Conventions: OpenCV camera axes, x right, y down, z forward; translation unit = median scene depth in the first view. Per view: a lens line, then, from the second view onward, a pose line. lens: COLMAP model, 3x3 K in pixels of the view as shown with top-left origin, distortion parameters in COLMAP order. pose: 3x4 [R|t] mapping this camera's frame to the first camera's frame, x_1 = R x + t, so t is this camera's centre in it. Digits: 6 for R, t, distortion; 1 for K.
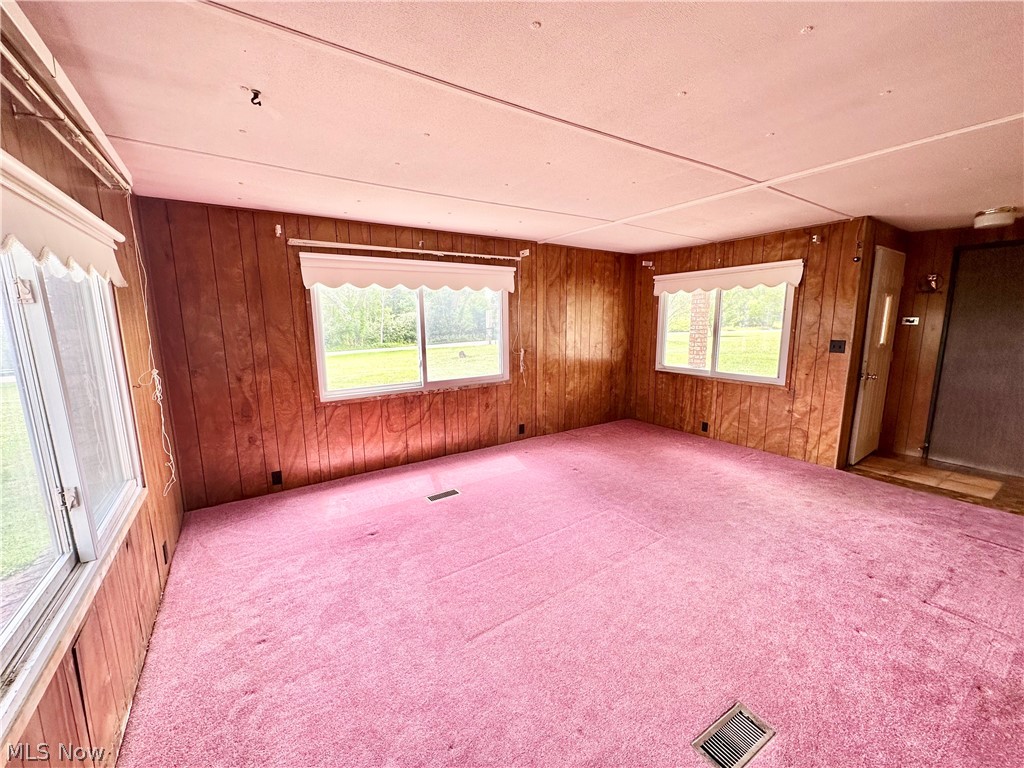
lens RADIAL K [[409.2, 0, 510.8], [0, 409.2, 388.3], [0, 0, 1]] dist [-0.001894, 0.000610]
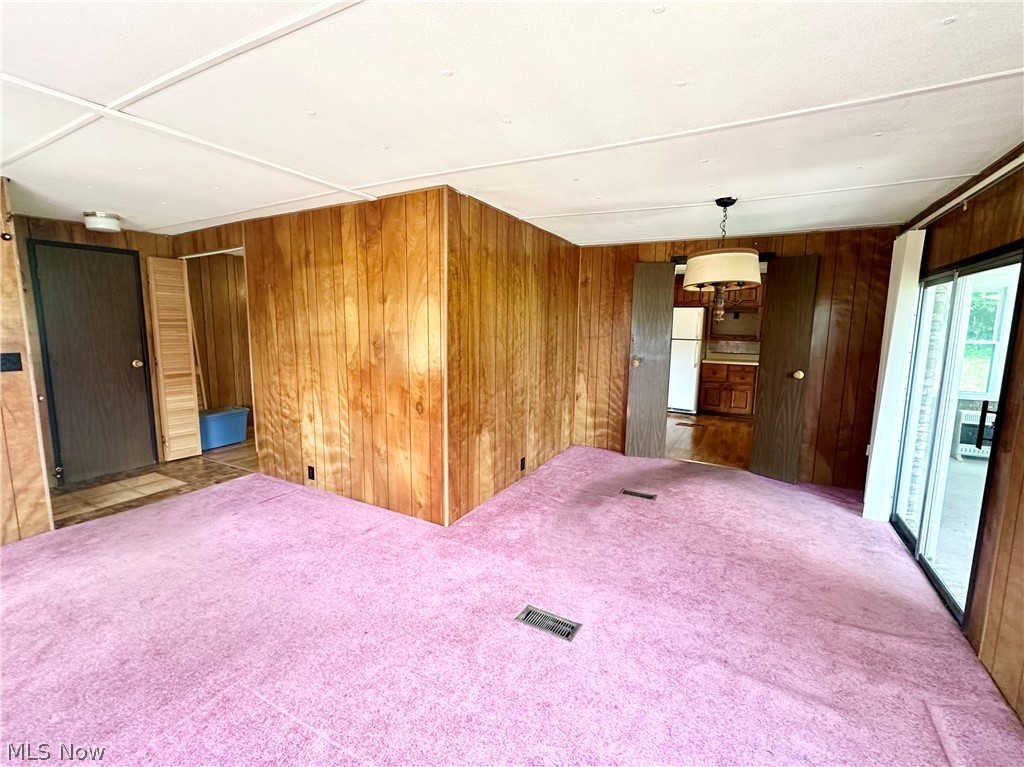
lens RADIAL K [[445.7, 0, 510.4], [0, 445.7, 381.0], [0, 0, 1]] dist [0.000819, 0.001051]
pose [[-0.467386, -0.107784, 0.877458, -0.230887], [0.140624, 0.970838, 0.194159, -0.094047], [-0.872797, 0.214139, -0.438599, 0.578189]]
